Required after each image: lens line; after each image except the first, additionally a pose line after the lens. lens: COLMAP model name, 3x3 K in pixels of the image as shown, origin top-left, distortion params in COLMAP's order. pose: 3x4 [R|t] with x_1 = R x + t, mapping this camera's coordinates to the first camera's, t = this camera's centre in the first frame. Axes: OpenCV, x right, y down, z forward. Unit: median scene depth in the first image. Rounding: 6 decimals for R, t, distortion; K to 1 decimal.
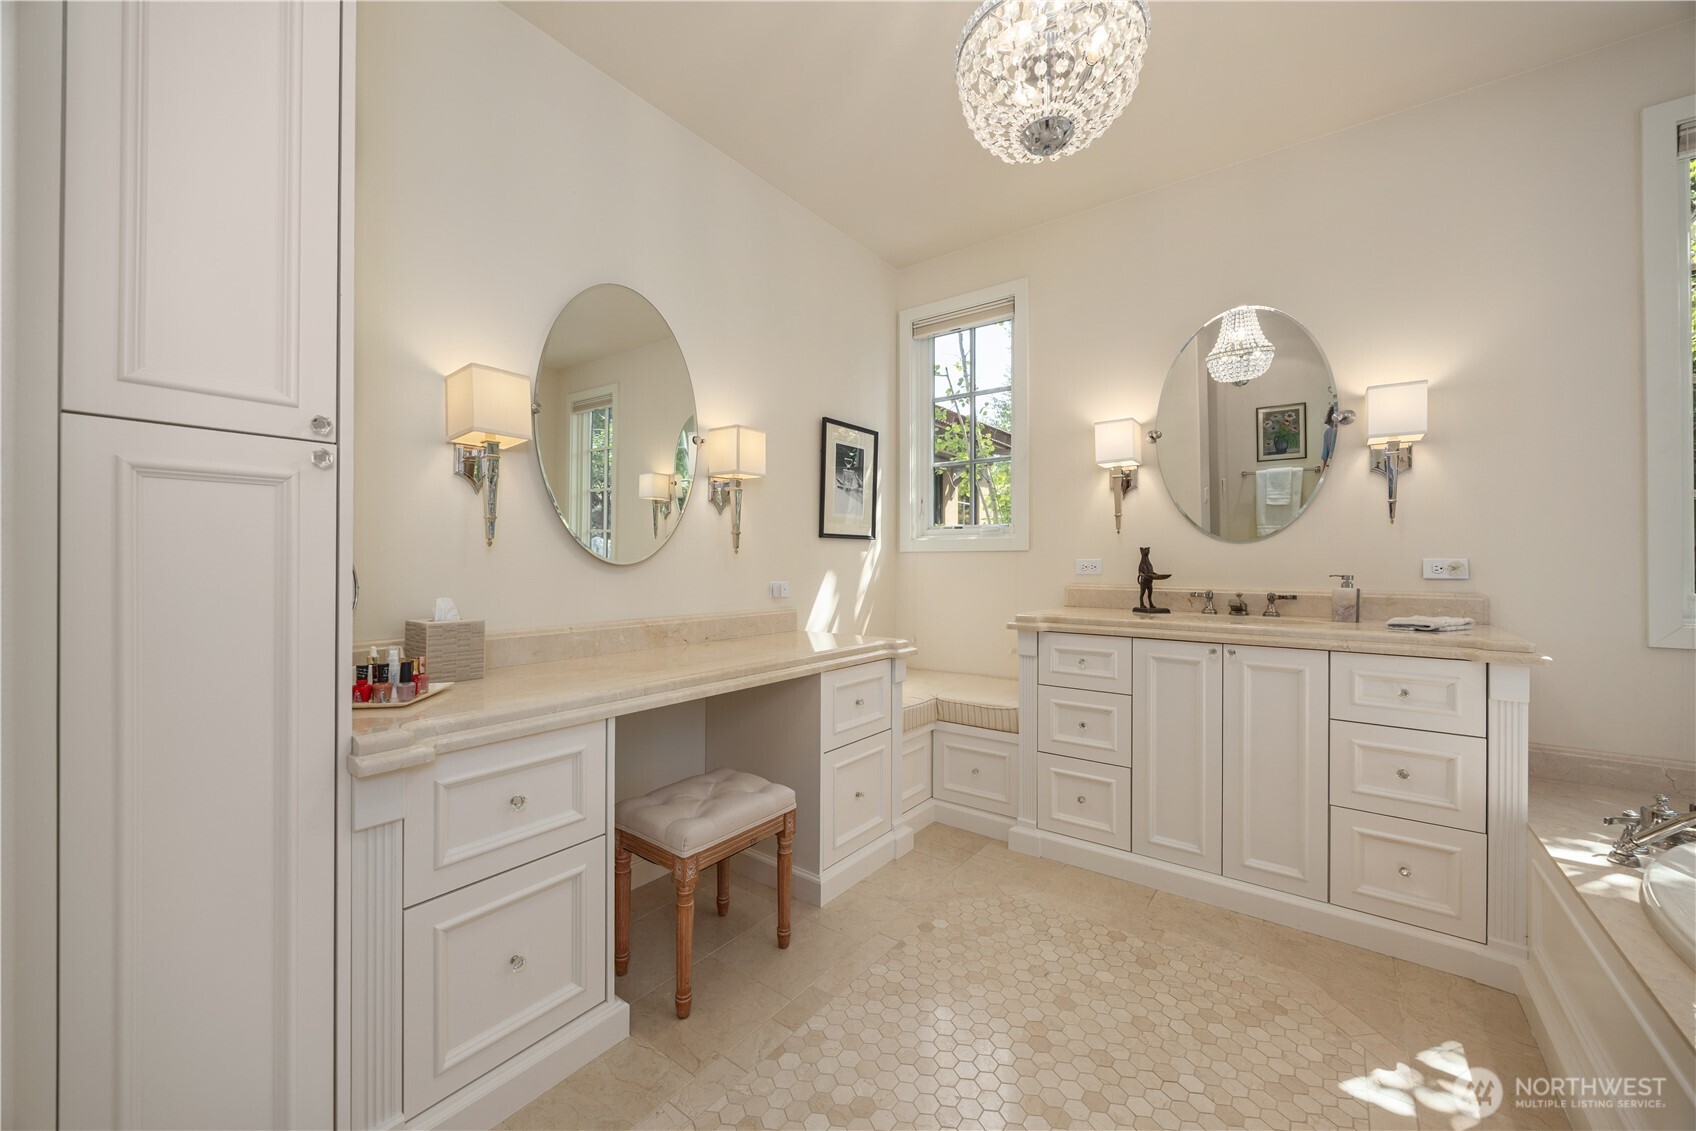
lens RADIAL K [[642.4, 0, 837.8], [0, 642.4, 564.9], [0, 0, 1]] dist [-0.003711, -0.000308]
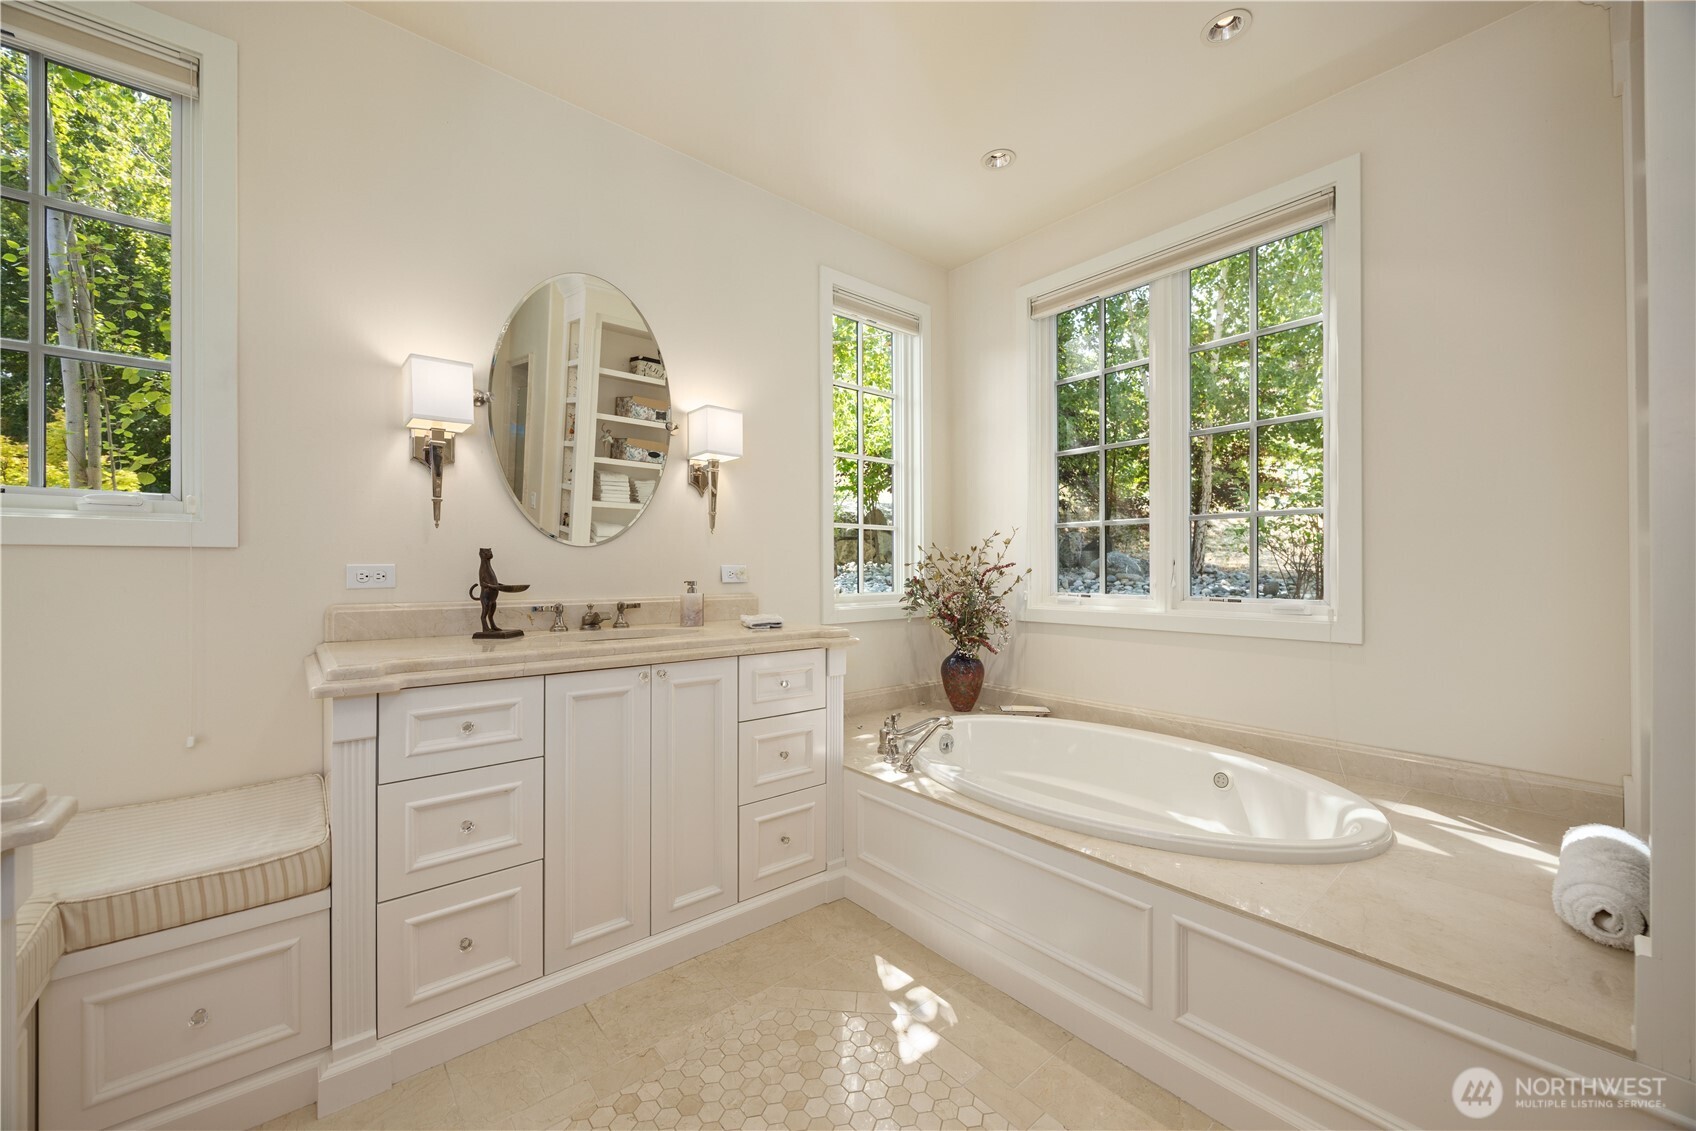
lens RADIAL K [[642.4, 0, 837.8], [0, 642.4, 564.9], [0, 0, 1]] dist [-0.003711, -0.000308]
pose [[0.210403, 0.002700, 0.977611, -0.165893], [0.003039, 0.999990, -0.003416, -0.005805], [-0.977610, 0.003689, 0.210392, 0.513032]]
